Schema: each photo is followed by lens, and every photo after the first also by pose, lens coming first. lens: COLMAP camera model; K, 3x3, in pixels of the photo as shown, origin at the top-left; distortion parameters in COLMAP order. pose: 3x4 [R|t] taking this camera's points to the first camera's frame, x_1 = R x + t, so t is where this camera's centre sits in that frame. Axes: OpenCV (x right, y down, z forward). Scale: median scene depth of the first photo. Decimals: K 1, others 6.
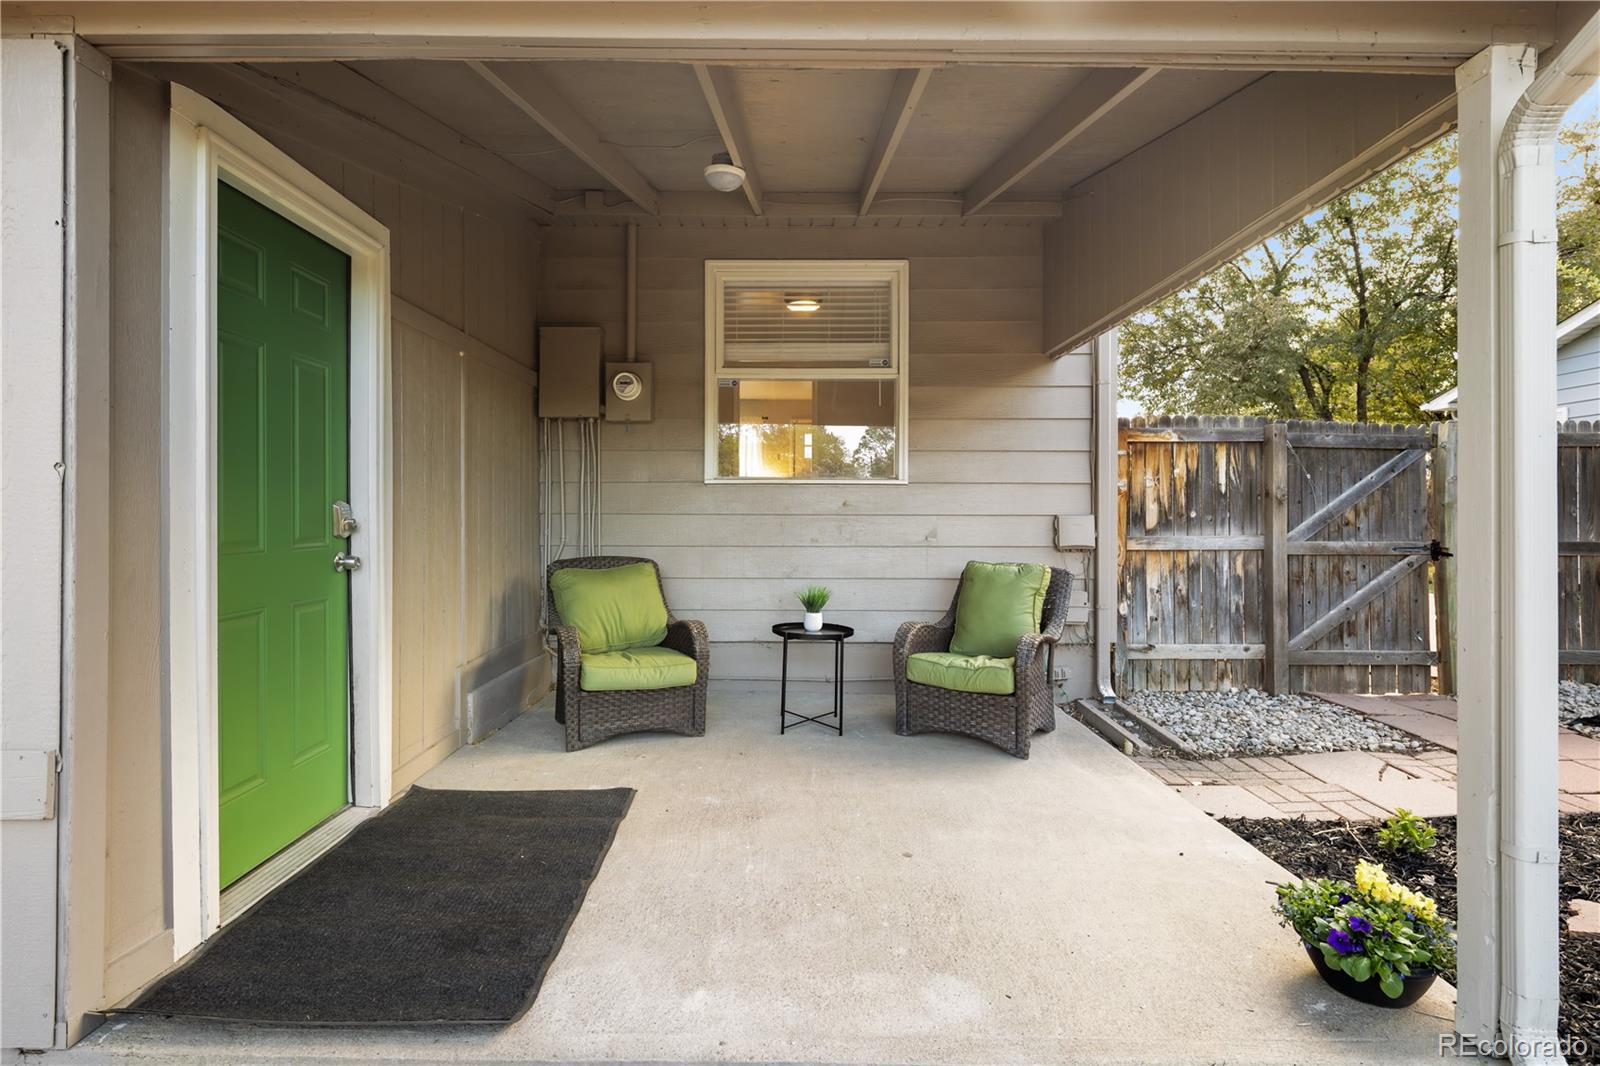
lens RADIAL K [[779.9, 0, 797.0], [0, 779.9, 518.2], [0, 0, 1]] dist [0.002427, -0.002434]
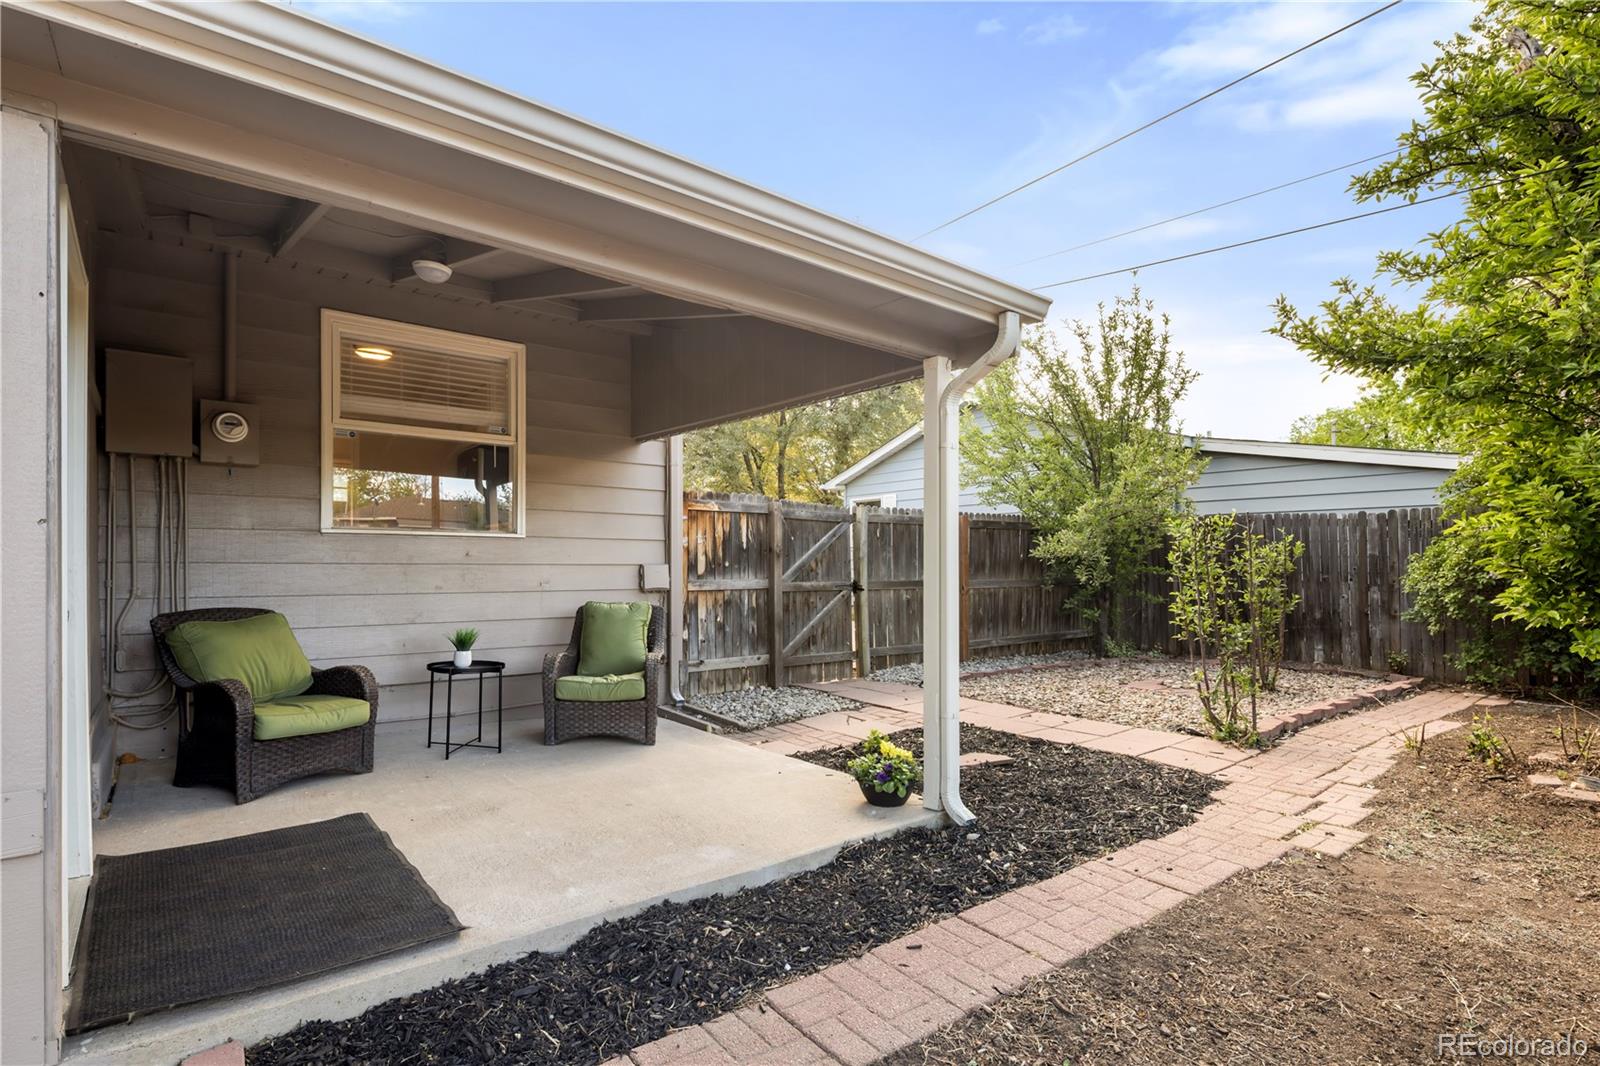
lens RADIAL K [[784.0, 0, 799.0], [0, 784.0, 567.6], [0, 0, 1]] dist [-0.000795, -0.000808]
pose [[0.776110, -0.001718, 0.630595, -0.279694], [-0.000295, 0.999995, 0.003088, -0.002957], [-0.630598, -0.002582, 0.776106, -0.164447]]
